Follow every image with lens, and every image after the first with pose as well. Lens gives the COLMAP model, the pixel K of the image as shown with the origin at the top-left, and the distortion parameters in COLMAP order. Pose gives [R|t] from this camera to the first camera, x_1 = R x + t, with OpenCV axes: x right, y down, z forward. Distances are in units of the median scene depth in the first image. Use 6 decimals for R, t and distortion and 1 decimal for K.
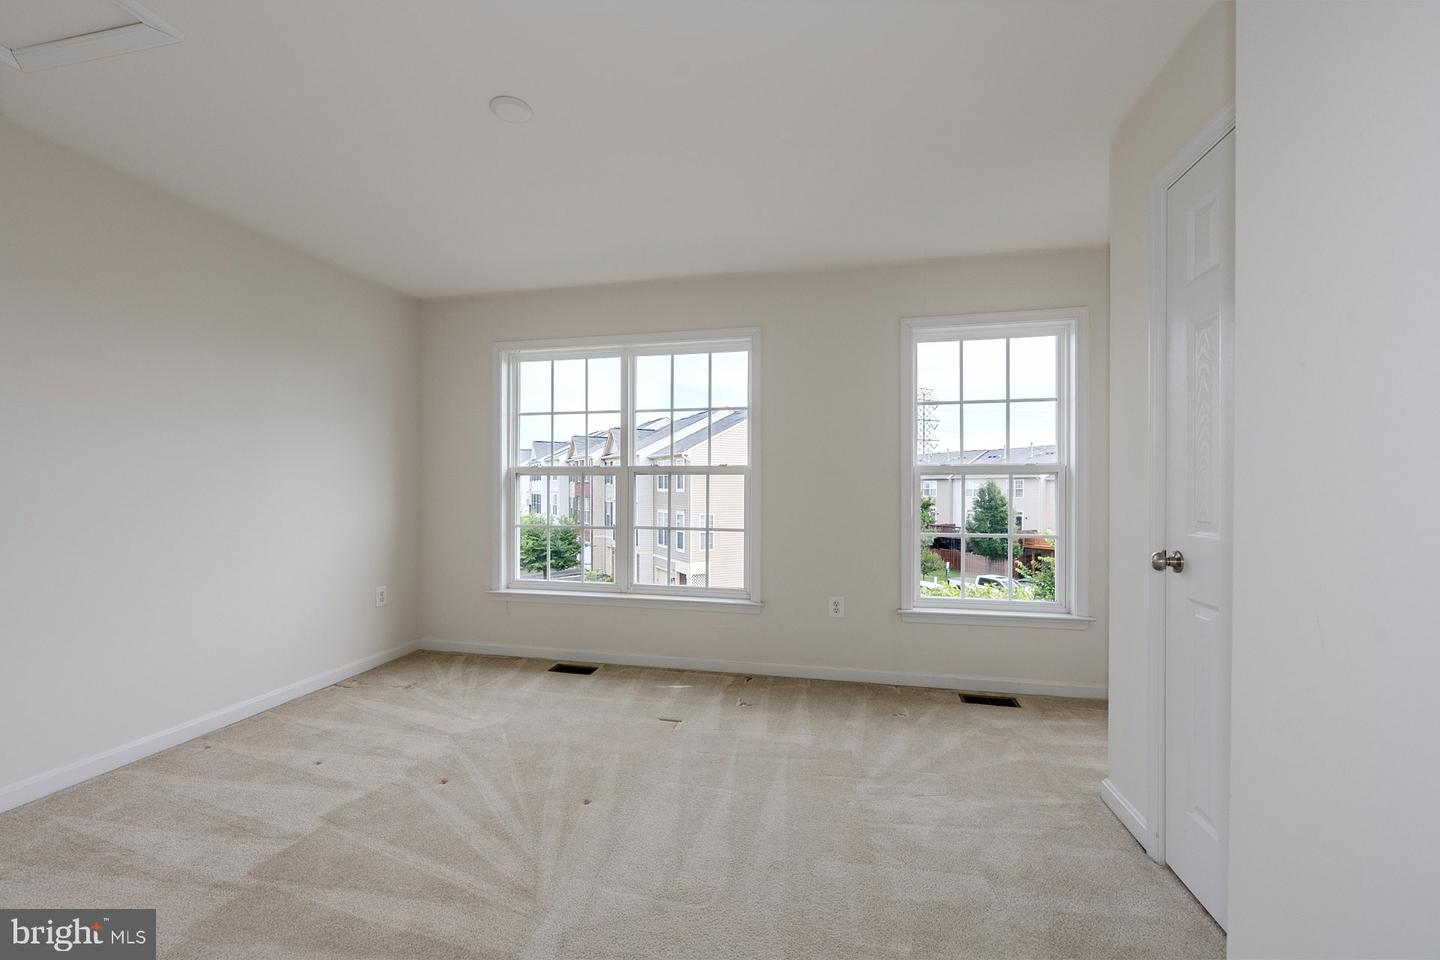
lens RADIAL K [[572.4, 0, 710.5], [0, 572.4, 480.6], [0, 0, 1]] dist [-0.000643, 0.000198]
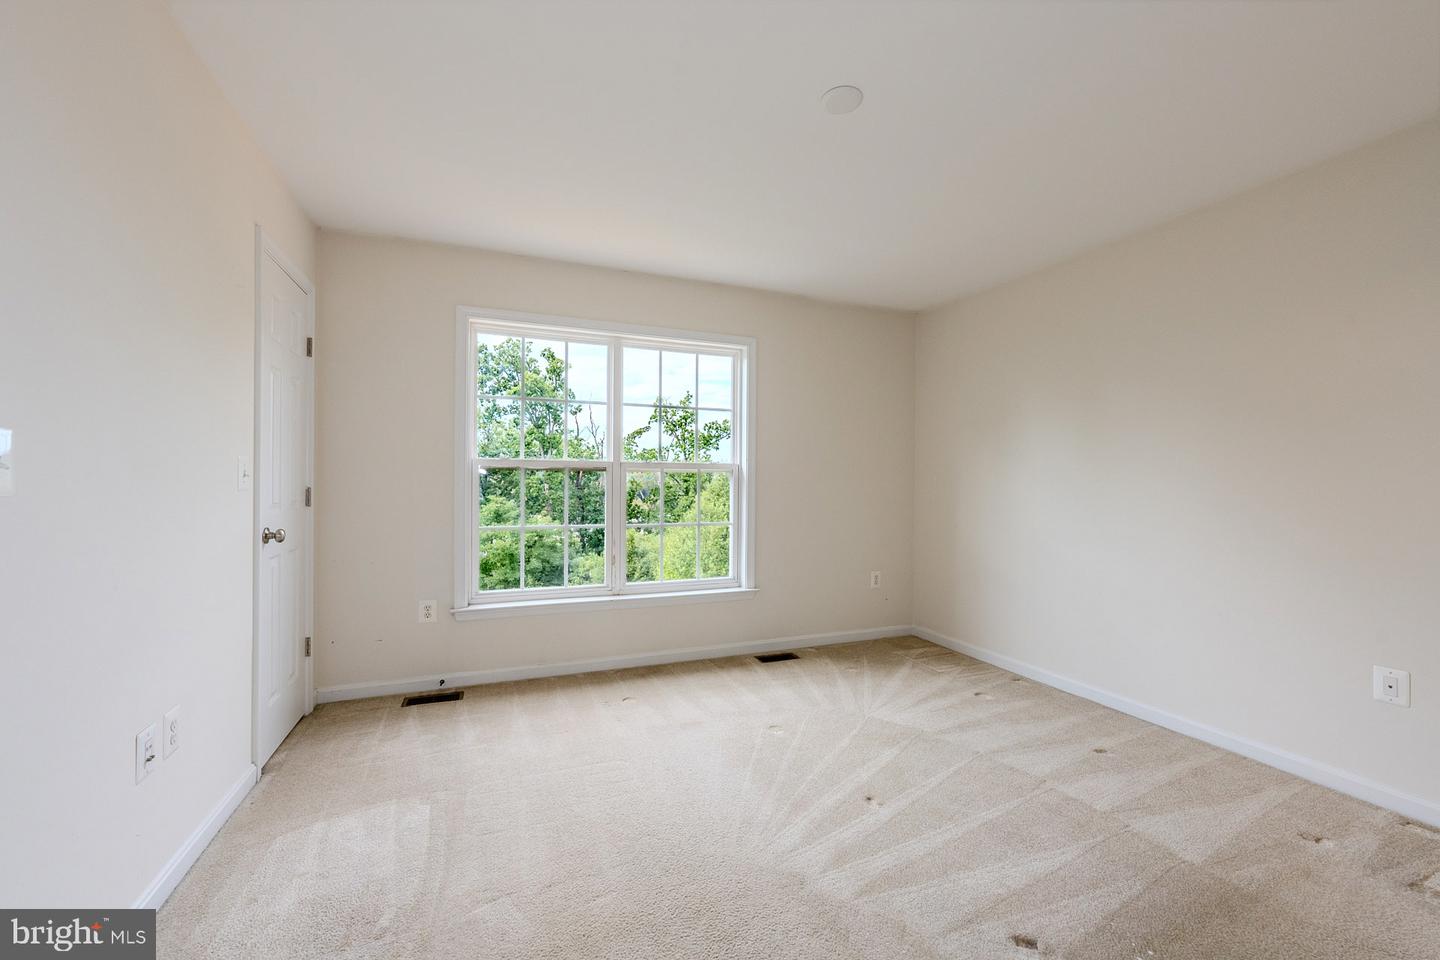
lens RADIAL K [[572.4, 0, 710.5], [0, 572.4, 480.6], [0, 0, 1]] dist [-0.000643, 0.000198]
pose [[0.829300, 0.005659, 0.558775, -0.490987], [-0.010345, 0.999933, 0.005227, 0.000604], [-0.558708, -0.010115, 0.829303, 0.107237]]
